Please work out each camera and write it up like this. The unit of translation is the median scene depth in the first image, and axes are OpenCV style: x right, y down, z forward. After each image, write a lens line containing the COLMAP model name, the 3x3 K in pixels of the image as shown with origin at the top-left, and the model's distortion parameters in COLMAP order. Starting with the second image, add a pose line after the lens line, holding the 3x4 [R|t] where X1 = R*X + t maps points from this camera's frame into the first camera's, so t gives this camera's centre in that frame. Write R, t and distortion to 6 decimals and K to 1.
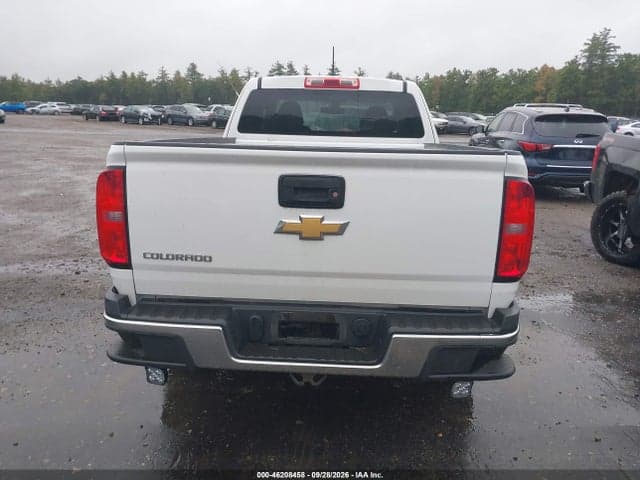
lens RADIAL K [[504.4, 0, 318.0], [0, 504.4, 240.1], [0, 0, 1]] dist [0.001379, 0.010058]
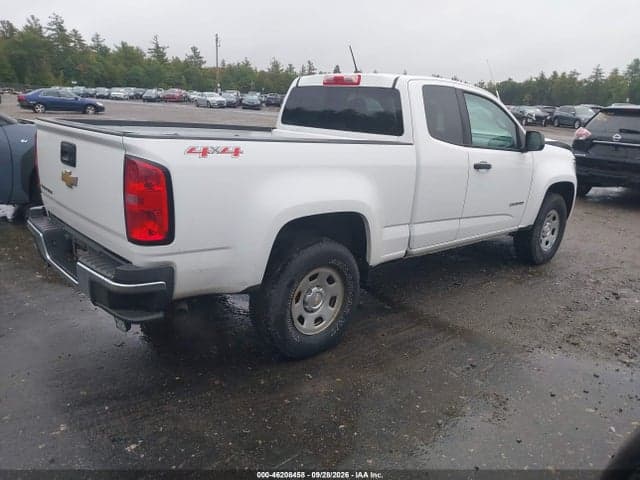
lens RADIAL K [[506.9, 0, 317.4], [0, 506.9, 240.9], [0, 0, 1]] dist [0.003805, -0.000830]
pose [[0.691441, 0.197795, -0.694829, 0.101603], [-0.199017, 0.976726, 0.079994, -0.007150], [0.694479, 0.082972, 0.714713, 0.029253]]
